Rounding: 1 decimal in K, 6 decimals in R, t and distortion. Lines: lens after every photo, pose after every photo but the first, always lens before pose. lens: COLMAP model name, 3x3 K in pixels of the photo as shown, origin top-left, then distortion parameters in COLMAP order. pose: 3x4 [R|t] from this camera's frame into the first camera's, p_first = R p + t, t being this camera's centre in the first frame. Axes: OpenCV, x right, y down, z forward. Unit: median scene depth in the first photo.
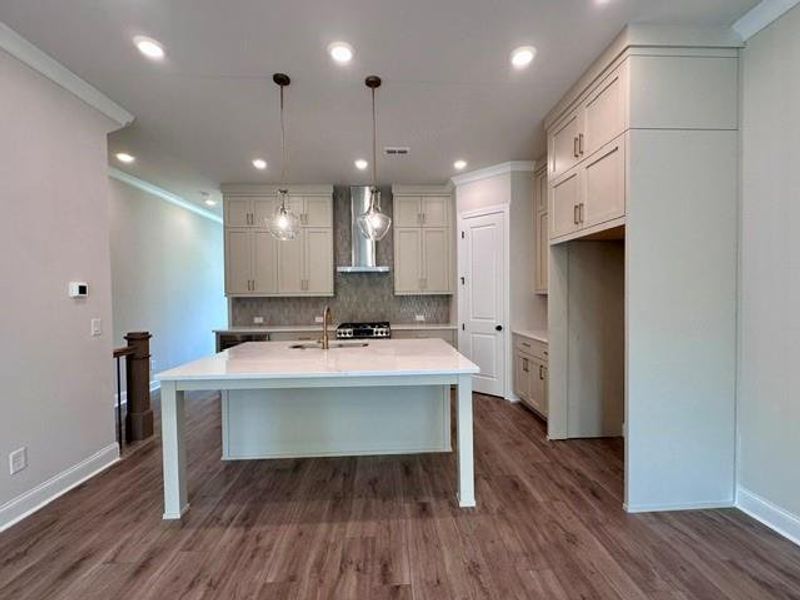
lens RADIAL K [[336.8, 0, 400.1], [0, 336.8, 301.5], [0, 0, 1]] dist [-0.001800, 0.000636]
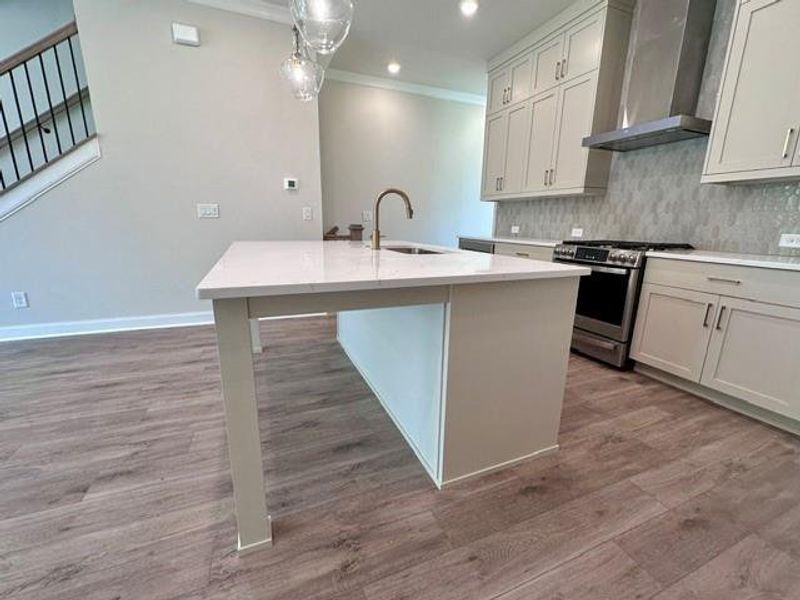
lens RADIAL K [[336.8, 0, 400.7], [0, 336.8, 300.3], [0, 0, 1]] dist [-0.001800, 0.000636]
pose [[0.342005, 0.231319, -0.910782, 0.358946], [-0.039389, 0.971905, 0.232053, 0.055429], [0.938872, -0.043488, 0.341508, 0.566970]]
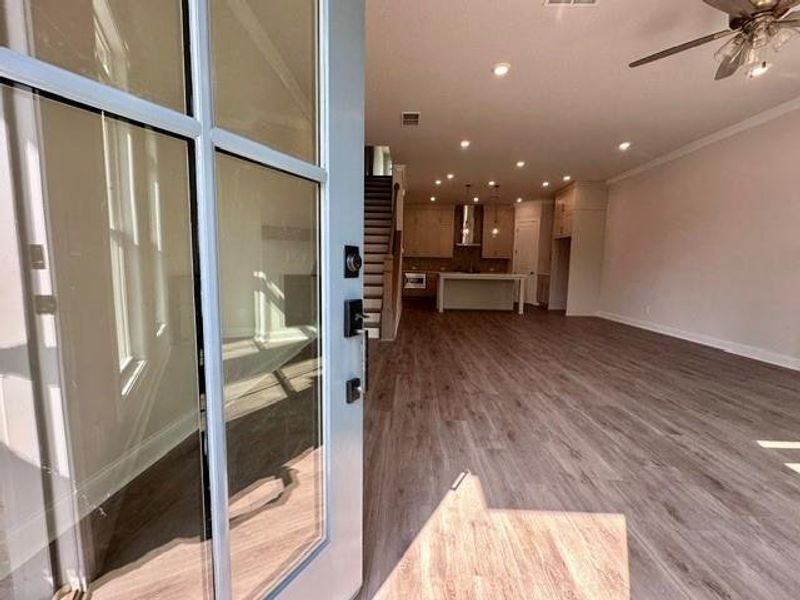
lens RADIAL K [[336.8, 0, 402.5], [0, 336.8, 303.5], [0, 0, 1]] dist [-0.001800, 0.000636]
pose [[0.996937, 0.037010, -0.068894, -0.433501], [-0.030658, 0.995371, 0.091083, 0.109174], [0.071946, -0.088692, 0.993457, -1.407603]]
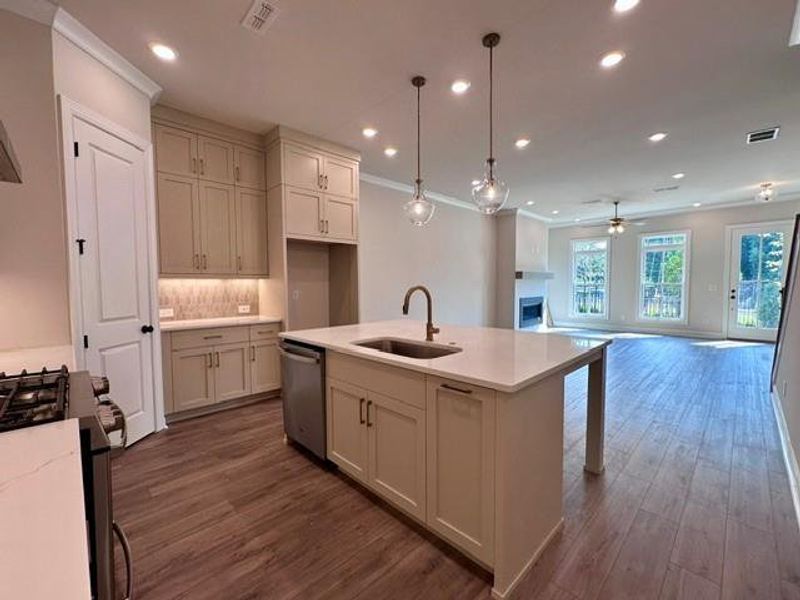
lens RADIAL K [[336.8, 0, 403.2], [0, 336.8, 304.4], [0, 0, 1]] dist [-0.001800, 0.000636]
pose [[-0.668480, -0.033070, 0.742994, -0.548352], [0.028404, 0.997147, 0.069938, 0.000320], [-0.743187, 0.067857, -0.665634, 1.122133]]
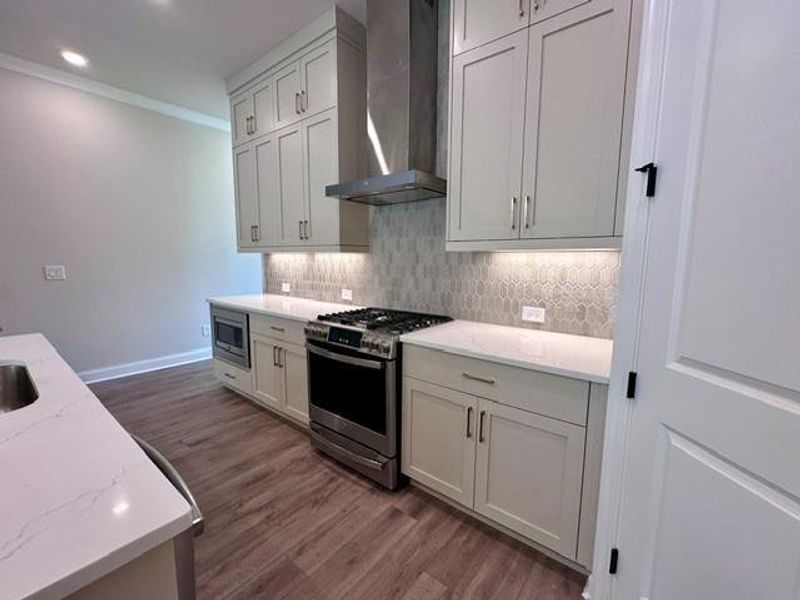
lens RADIAL K [[336.8, 0, 399.2], [0, 336.8, 299.8], [0, 0, 1]] dist [-0.001800, 0.000636]
pose [[0.747356, 0.099152, -0.656984, 0.245940], [-0.032392, 0.993064, 0.113025, -0.005003], [0.663634, -0.063189, 0.745384, 0.828920]]
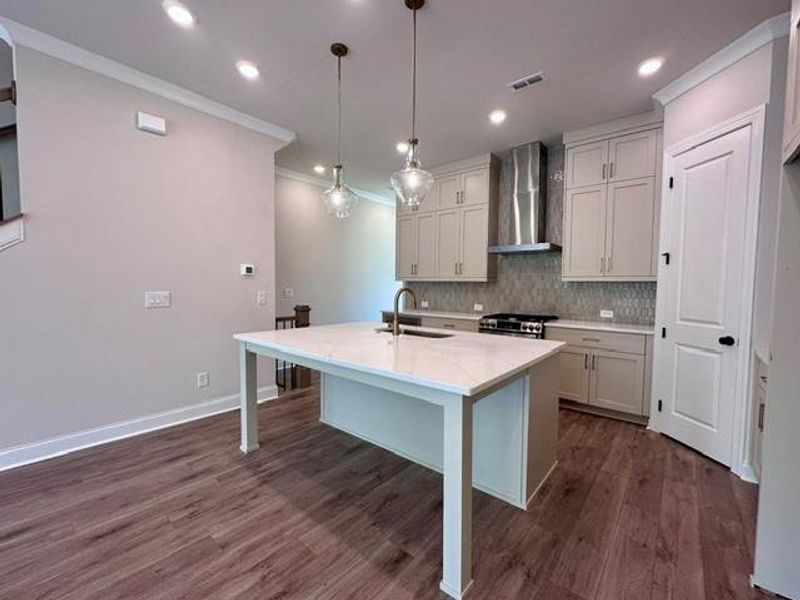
lens RADIAL K [[336.8, 0, 400.6], [0, 336.8, 301.8], [0, 0, 1]] dist [-0.001800, 0.000636]
pose [[0.735091, 0.053160, -0.675881, 0.283695], [-0.033892, 0.998556, 0.041678, 0.010567], [0.677121, -0.007730, 0.735831, 0.244201]]
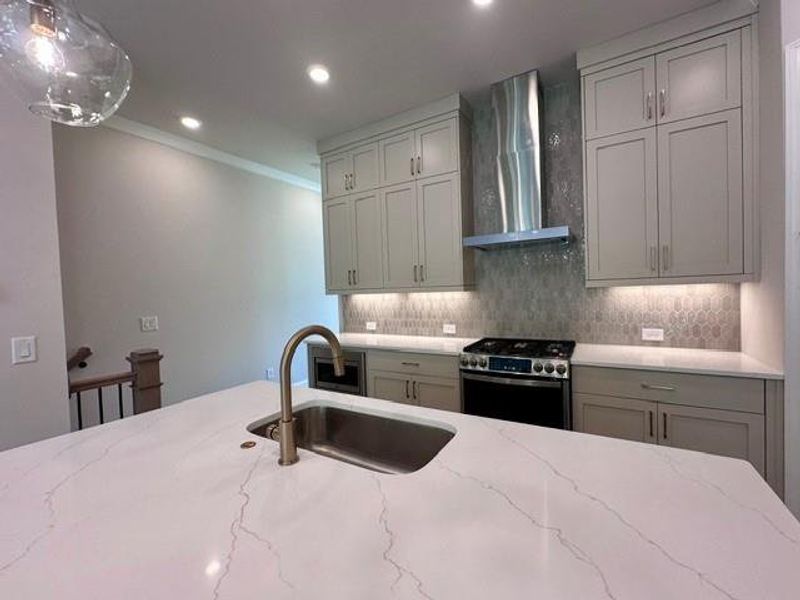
lens RADIAL K [[336.8, 0, 400.0], [0, 336.8, 299.4], [0, 0, 1]] dist [-0.001800, 0.000636]
pose [[0.828279, -0.001106, -0.560315, 0.040647], [0.012360, 0.999791, 0.016298, -0.014971], [0.560180, -0.020425, 0.828119, 0.565989]]
